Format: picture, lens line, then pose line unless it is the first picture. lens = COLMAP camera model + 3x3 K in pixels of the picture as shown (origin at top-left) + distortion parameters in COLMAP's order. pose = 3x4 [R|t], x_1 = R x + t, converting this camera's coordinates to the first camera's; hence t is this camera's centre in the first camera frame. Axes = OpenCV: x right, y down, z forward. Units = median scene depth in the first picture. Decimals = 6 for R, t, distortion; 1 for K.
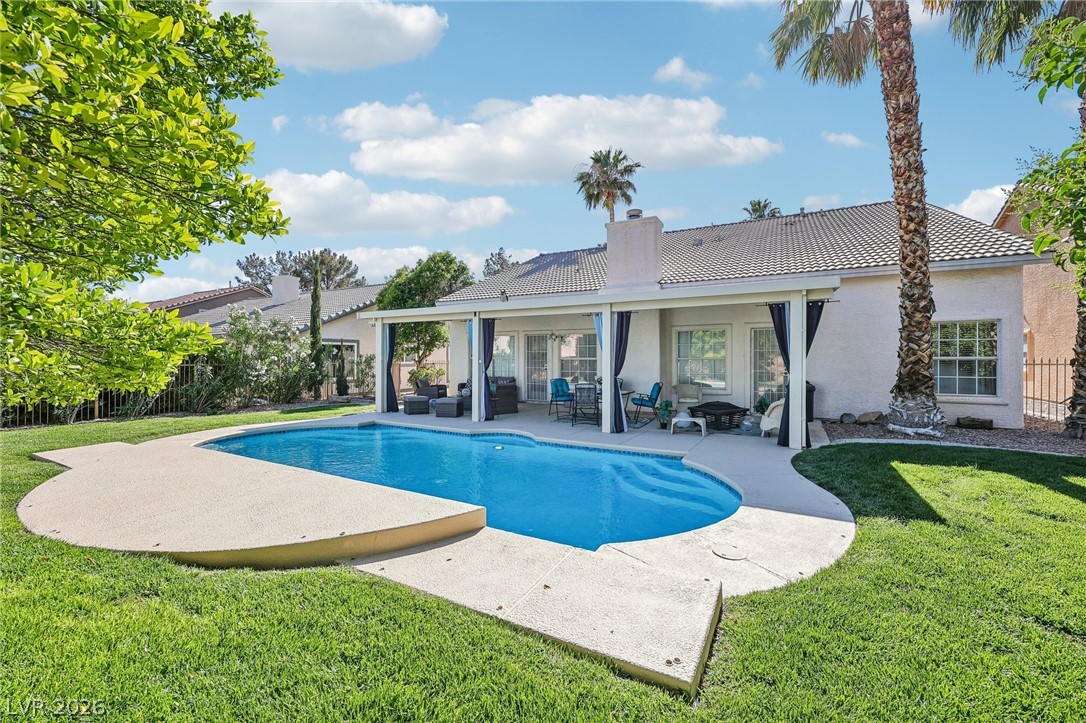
lens RADIAL K [[448.0, 0, 542.8], [0, 448.0, 359.9], [0, 0, 1]] dist [-0.002056, -0.000756]
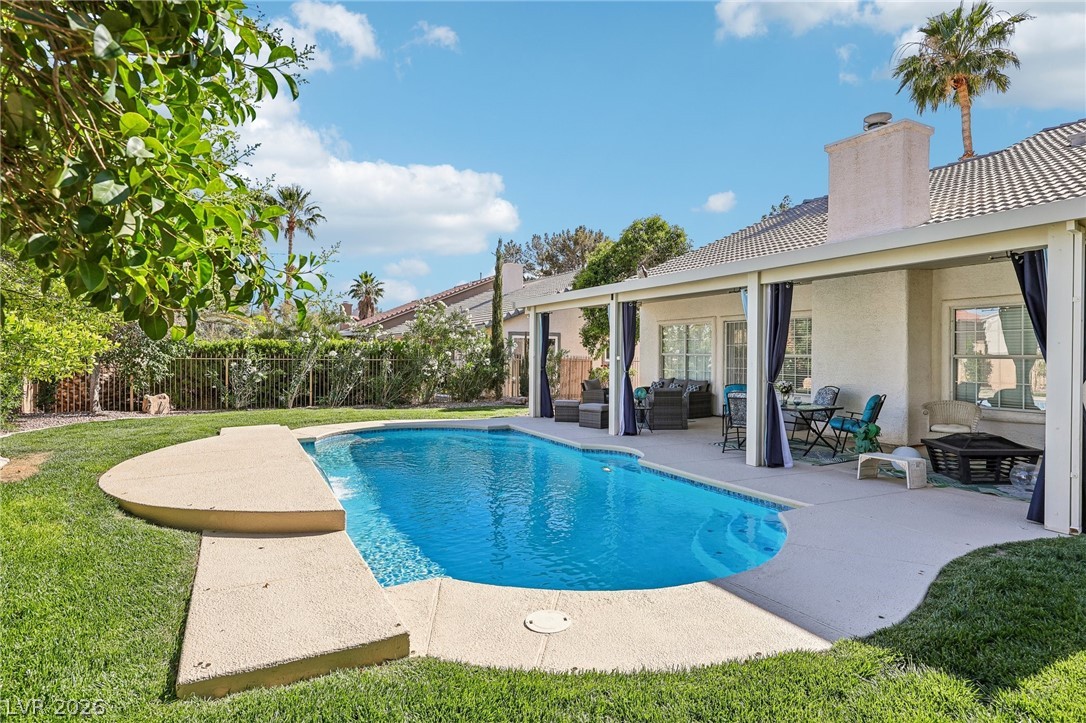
lens RADIAL K [[597.1, 0, 542.6], [0, 597.1, 360.2], [0, 0, 1]] dist [-0.002849, -0.001335]
pose [[0.827173, 0.009601, -0.561865, 0.298175], [-0.007633, 0.999954, 0.005850, 0.001726], [0.561896, -0.000550, 0.827208, 0.065831]]
